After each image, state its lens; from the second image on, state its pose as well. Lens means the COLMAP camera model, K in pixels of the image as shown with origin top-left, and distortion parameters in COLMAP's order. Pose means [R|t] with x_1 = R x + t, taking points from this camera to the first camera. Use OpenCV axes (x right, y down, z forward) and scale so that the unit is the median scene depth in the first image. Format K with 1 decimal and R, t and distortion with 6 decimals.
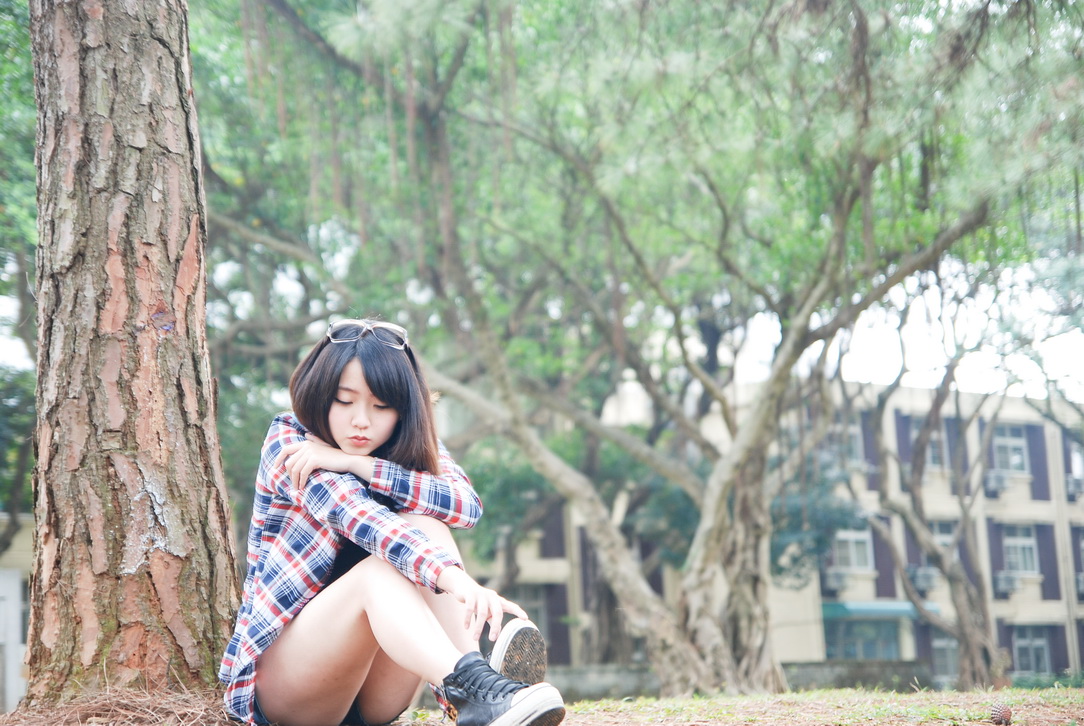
lens RADIAL K [[2329.9, 0, 542.9], [0, 2329.9, 359.0], [0, 0, 1]] dist [0.234526, 0.000000]
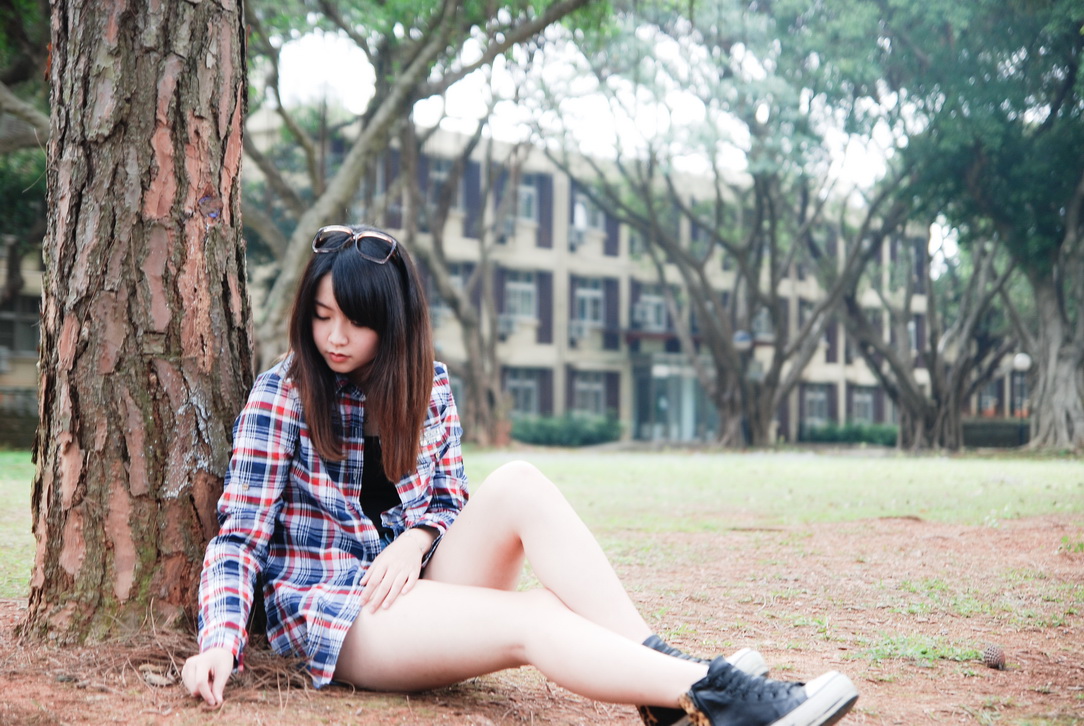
lens RADIAL K [[2329.9, 0, 536.9], [0, 2329.9, 368.3], [0, 0, 1]] dist [0.234526, 0.000000]
pose [[0.971087, 0.063713, 0.230067, -0.241941], [-0.092547, 0.988835, 0.116792, -0.070401], [-0.220057, -0.134707, 0.966141, 0.121034]]
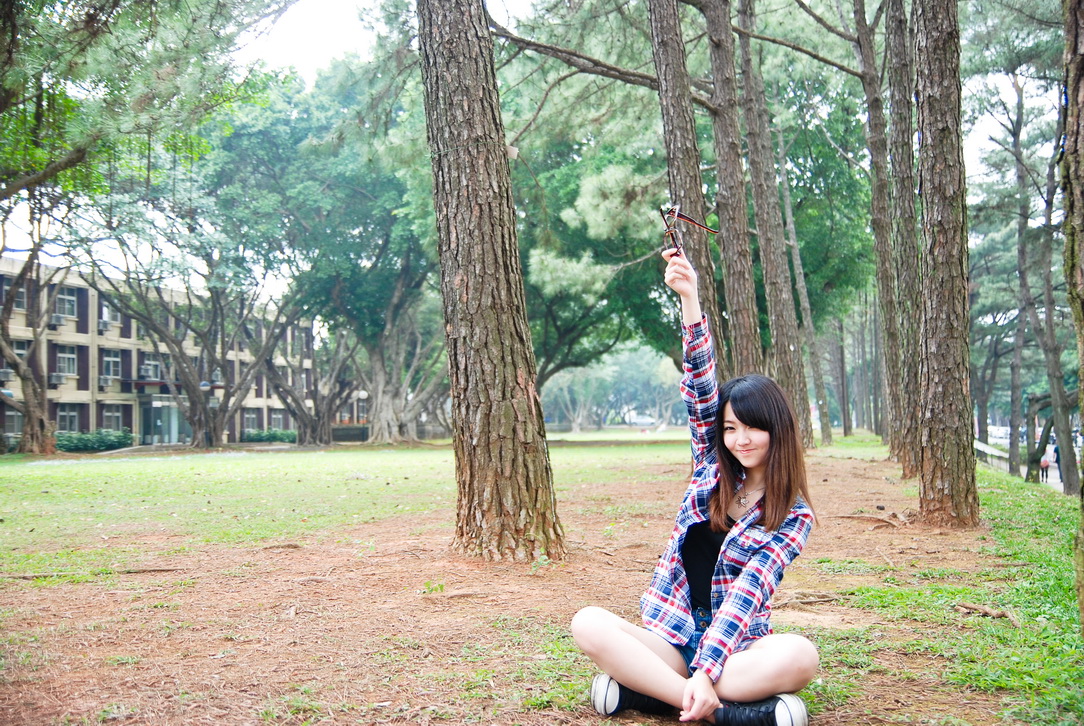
lens RADIAL K [[1196.4, 0, 545.2], [0, 1196.4, 358.0], [0, 0, 1]] dist [0.048816, 0.000000]
pose [[0.831263, 0.063887, 0.552196, 0.081818], [-0.108848, 0.992851, 0.048989, -0.015633], [-0.545118, -0.100828, 0.832274, 0.867425]]
